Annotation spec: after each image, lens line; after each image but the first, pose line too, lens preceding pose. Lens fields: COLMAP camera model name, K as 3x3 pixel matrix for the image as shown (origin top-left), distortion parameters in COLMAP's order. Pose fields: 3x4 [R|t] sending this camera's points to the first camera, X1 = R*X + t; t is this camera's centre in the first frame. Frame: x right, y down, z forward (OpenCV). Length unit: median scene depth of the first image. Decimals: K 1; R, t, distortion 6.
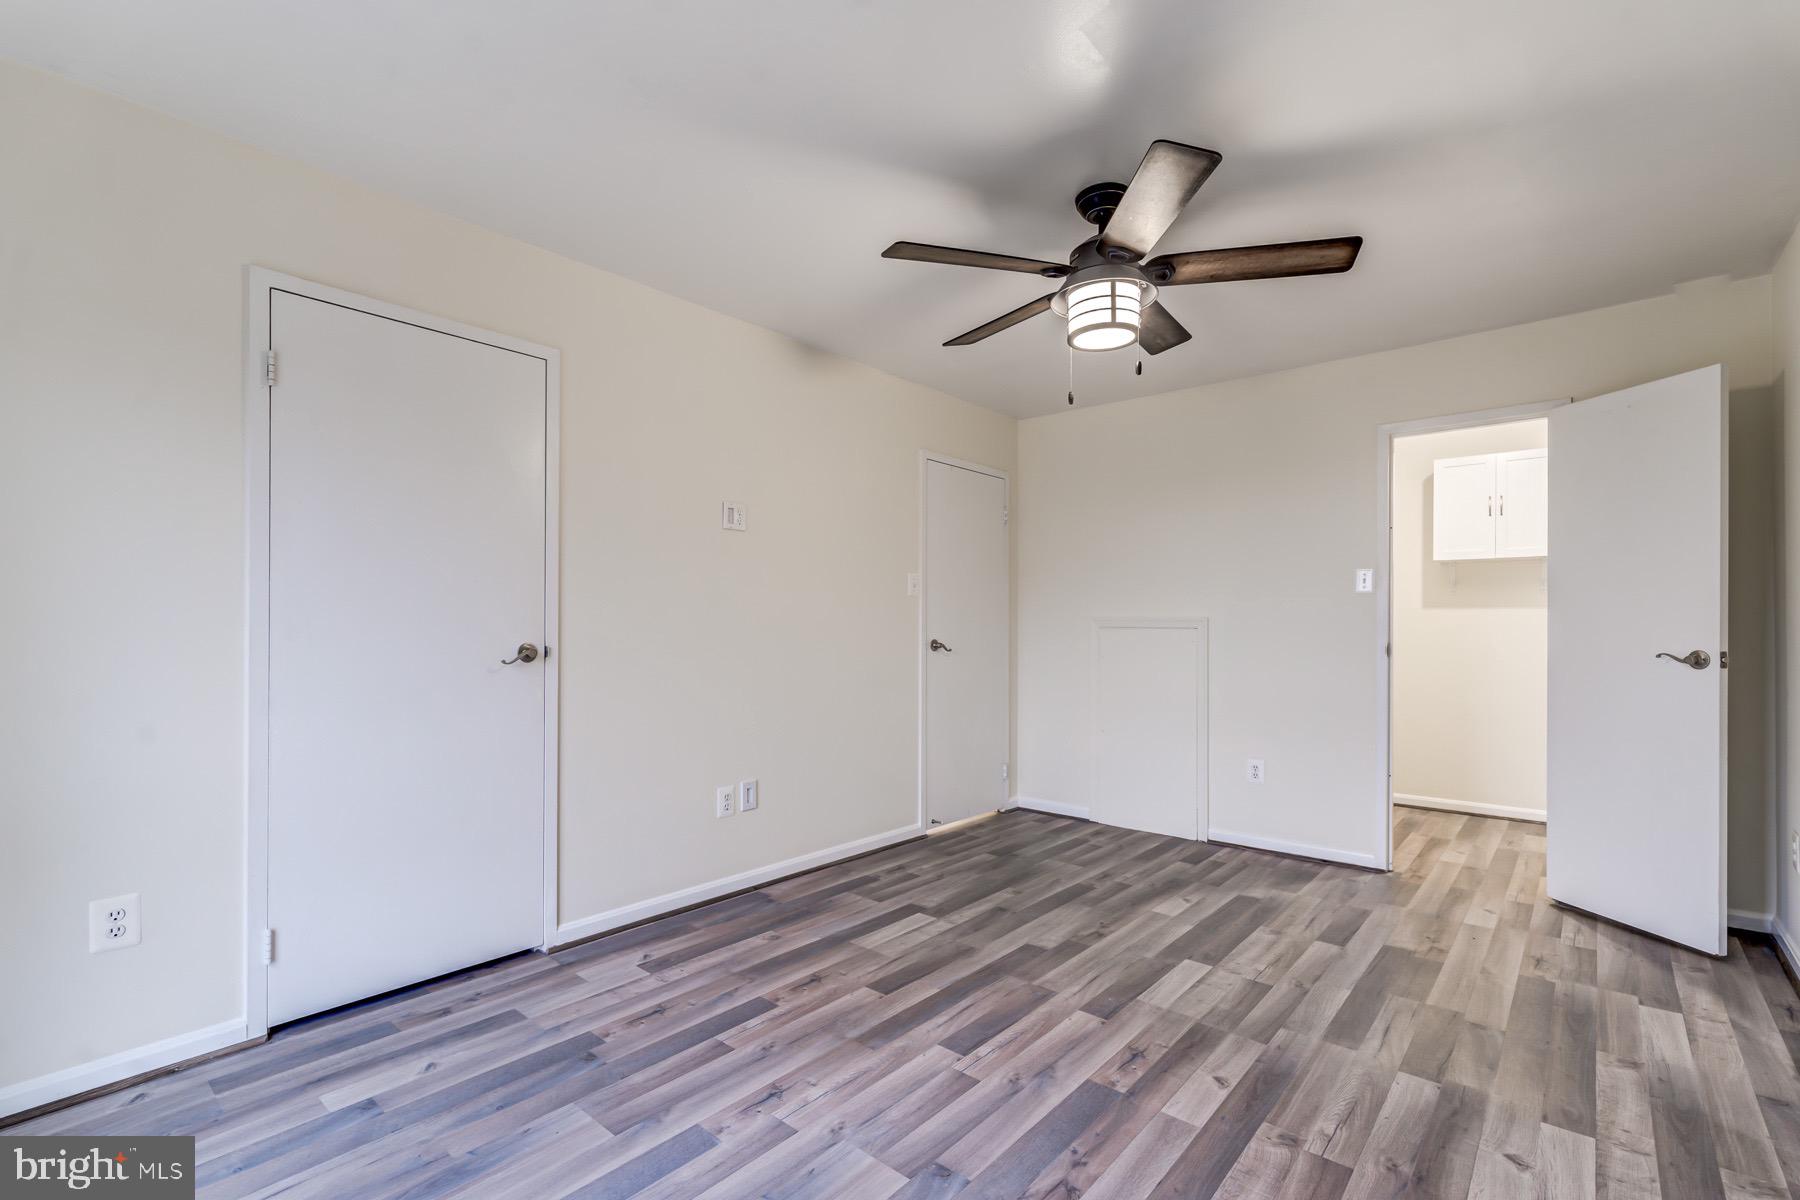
lens RADIAL K [[832.1, 0, 902.7], [0, 832.1, 626.9], [0, 0, 1]] dist [-0.000205, 0.000119]
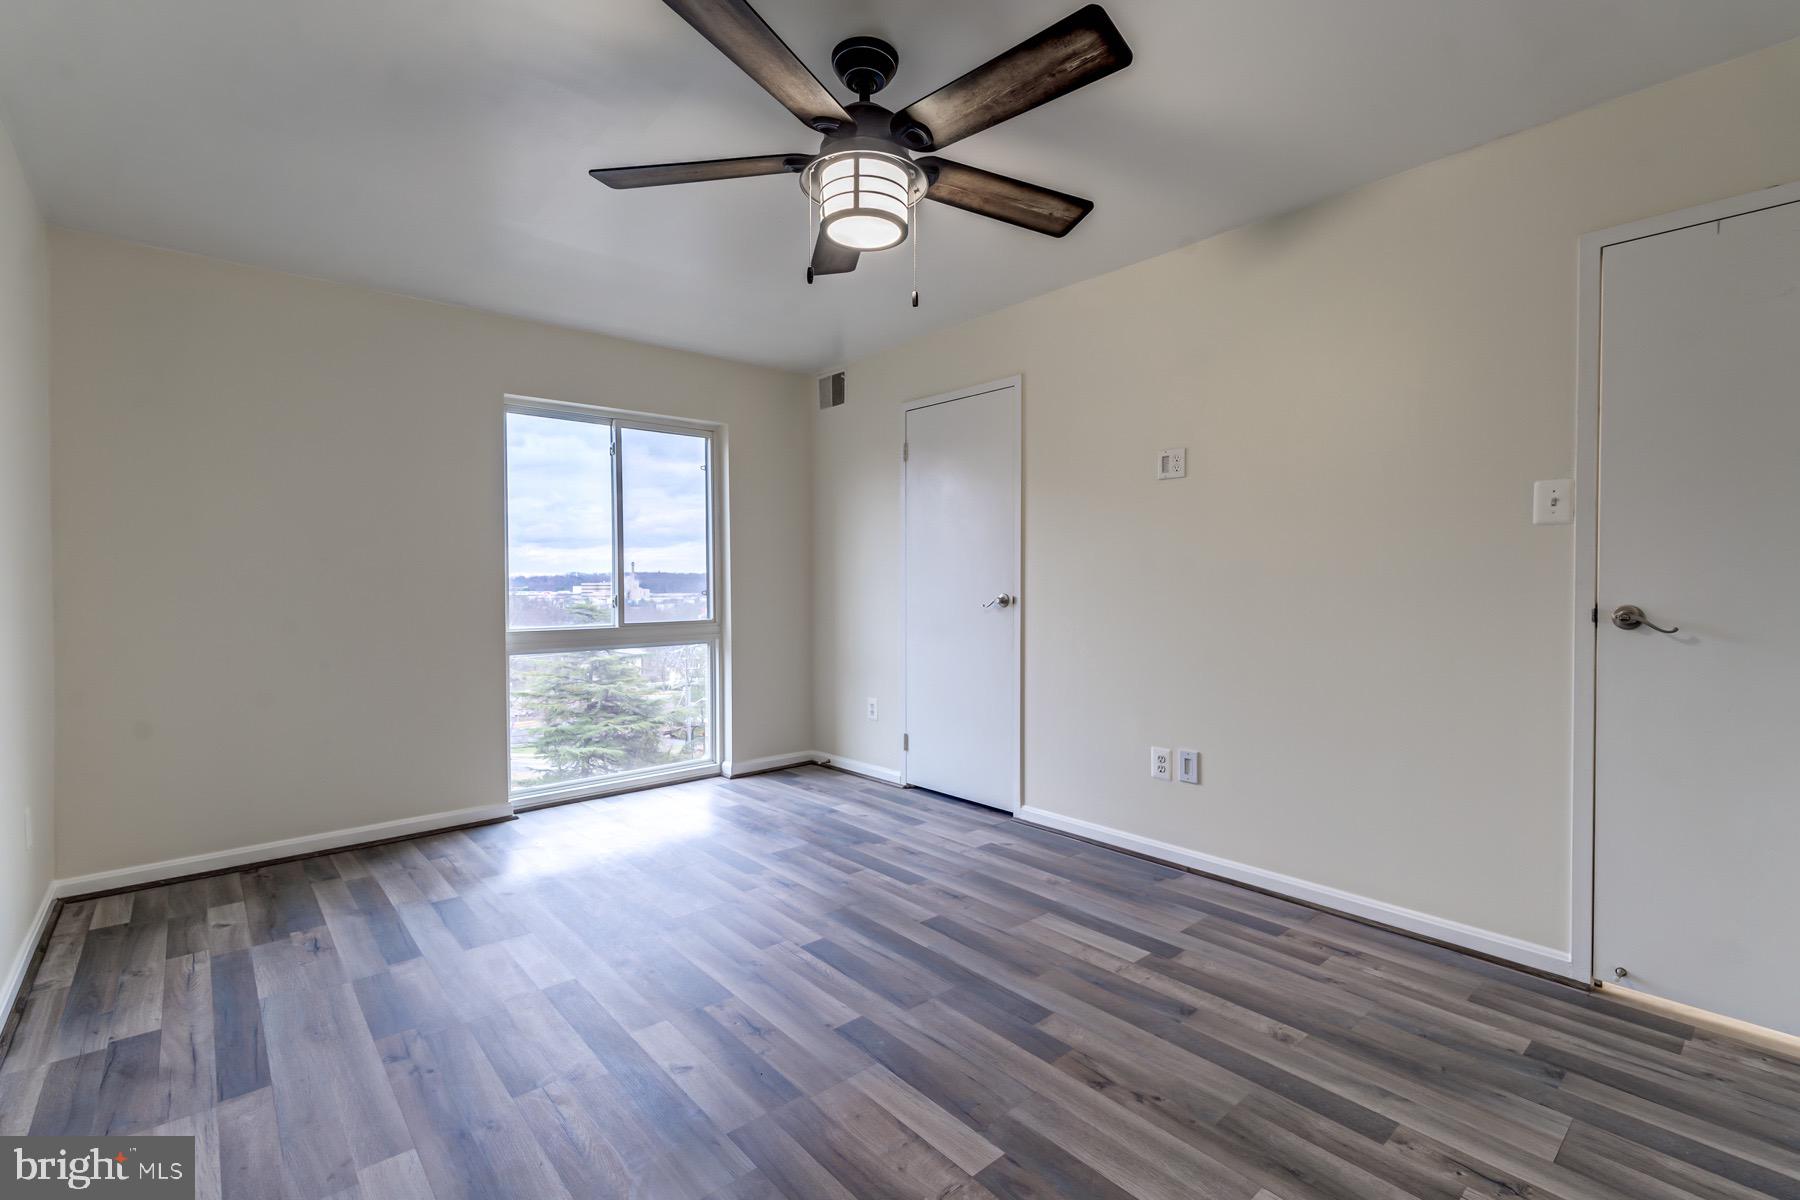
lens RADIAL K [[808.6, 0, 900.0], [0, 808.6, 600.0], [0, 0, 1]] dist [-0.000796, -0.000130]
pose [[-0.156862, 0.023185, -0.987348, 0.903415], [0.001514, 0.999729, 0.023236, -0.001198], [0.987619, 0.002150, -0.156854, 1.016649]]
